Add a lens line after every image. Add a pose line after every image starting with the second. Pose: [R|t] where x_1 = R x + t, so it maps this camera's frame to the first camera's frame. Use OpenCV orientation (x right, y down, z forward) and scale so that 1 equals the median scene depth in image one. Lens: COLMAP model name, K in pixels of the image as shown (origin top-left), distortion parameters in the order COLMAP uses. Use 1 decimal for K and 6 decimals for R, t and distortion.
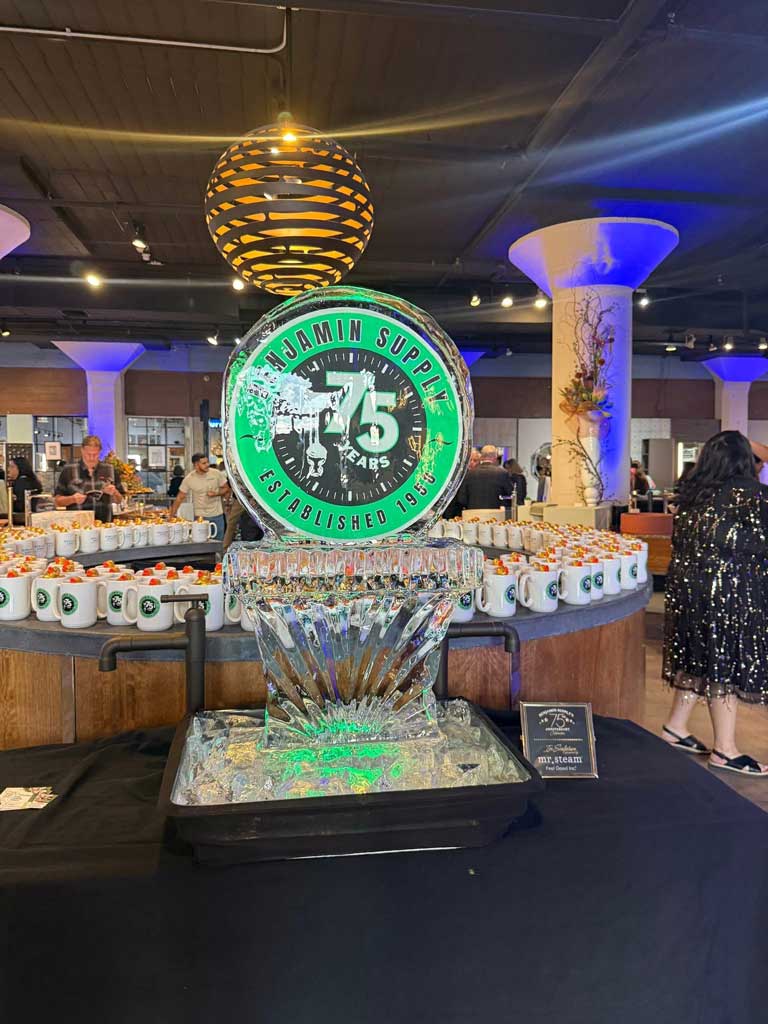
lens RADIAL K [[730.9, 0, 385.3], [0, 730.9, 517.5], [0, 0, 1]] dist [0.038506, -0.003631]
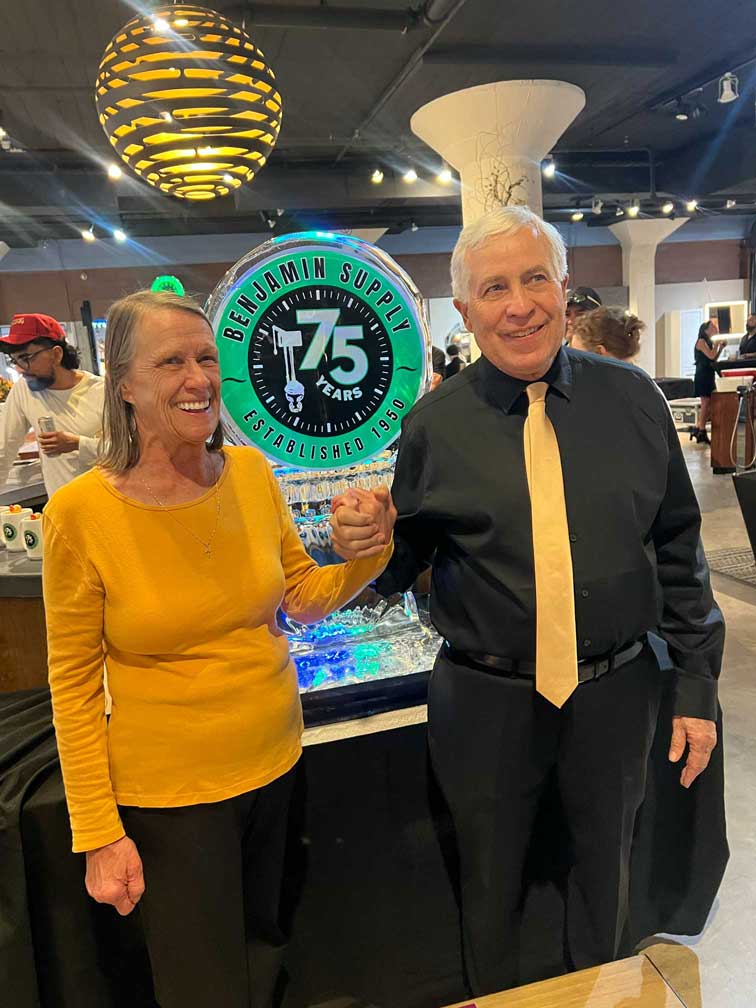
lens RADIAL K [[762.9, 0, 385.0], [0, 762.9, 524.6], [0, 0, 1]] dist [0.053204, -0.088801]
pose [[0.988944, -0.100497, 0.109046, -0.047317], [0.082833, 0.984292, 0.155912, -0.026109], [-0.123002, -0.145156, 0.981733, -0.061639]]
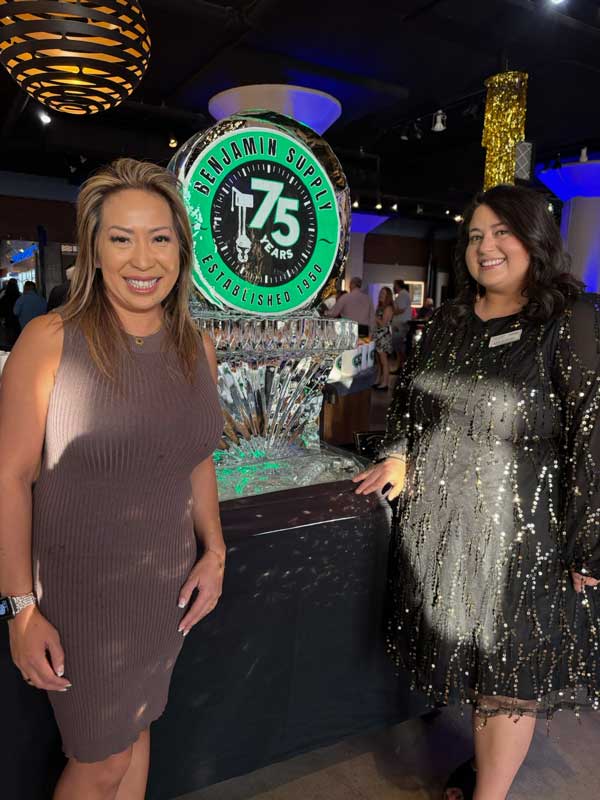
lens RADIAL K [[620.2, 0, 297.8], [0, 620.2, 433.2], [0, 0, 1]] dist [-0.116659, 0.164058]
pose [[0.925915, -0.051604, 0.374190, -0.190430], [-0.004444, 0.989068, 0.147396, 0.036051], [-0.377706, -0.138139, 0.915563, -0.023423]]
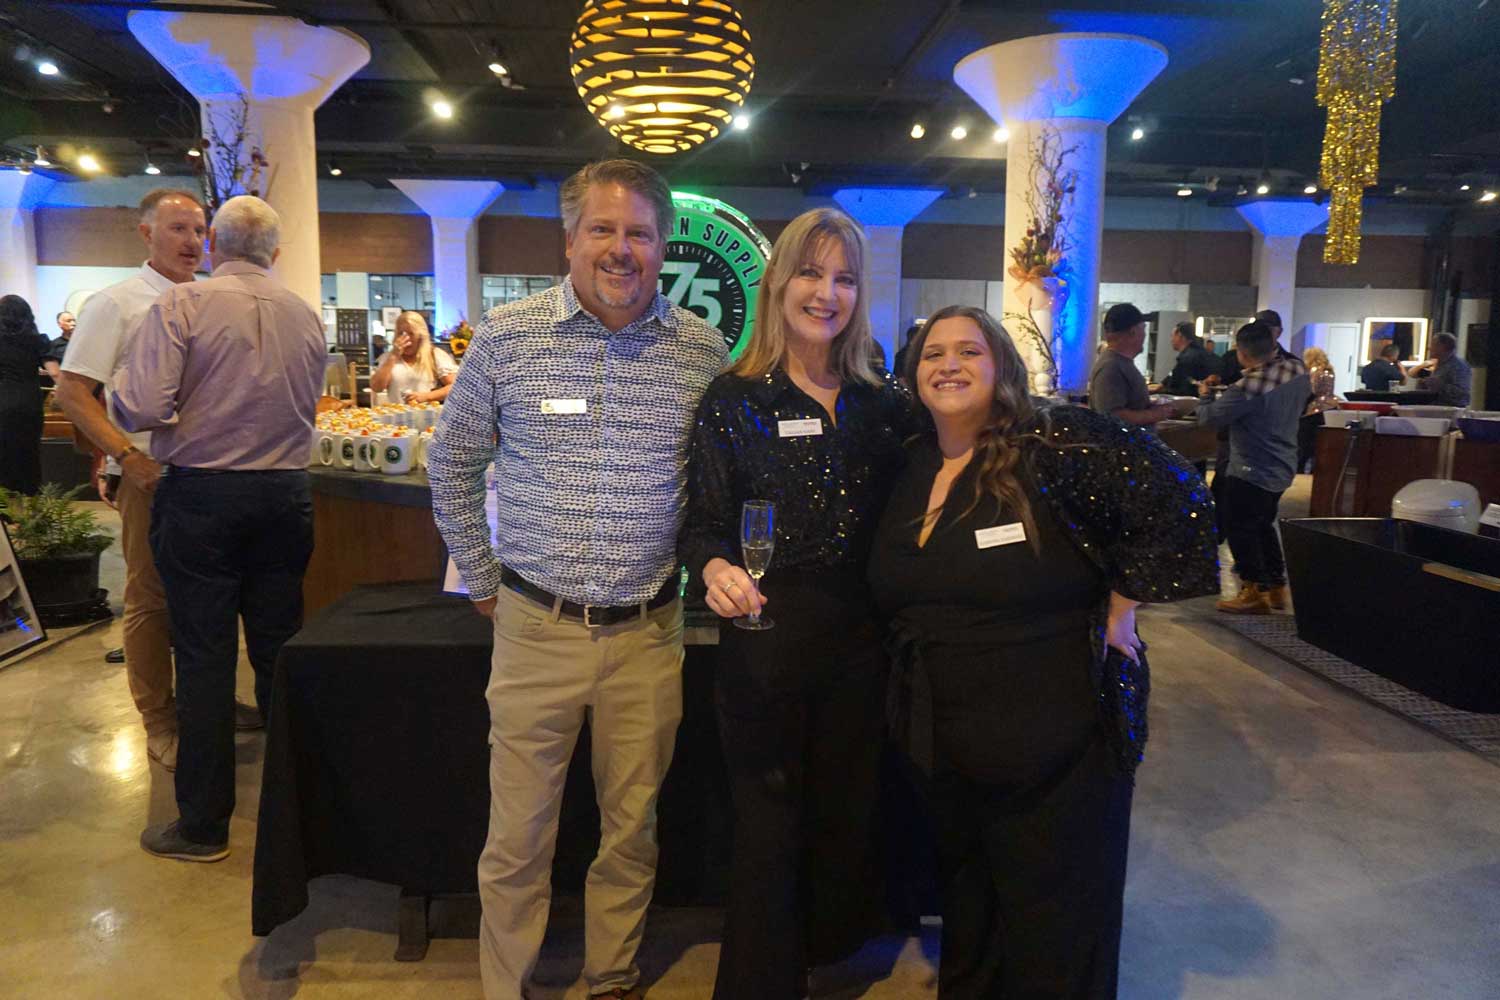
lens RADIAL K [[1012.2, 0, 770.8], [0, 1012.2, 506.1], [0, 0, 1]] dist [-0.002517, -0.000832]
pose [[0.998175, 0.022369, -0.056098, 0.090208], [-0.017210, 0.995718, 0.090826, 0.019809], [0.057889, -0.089695, 0.994286, -0.296794]]
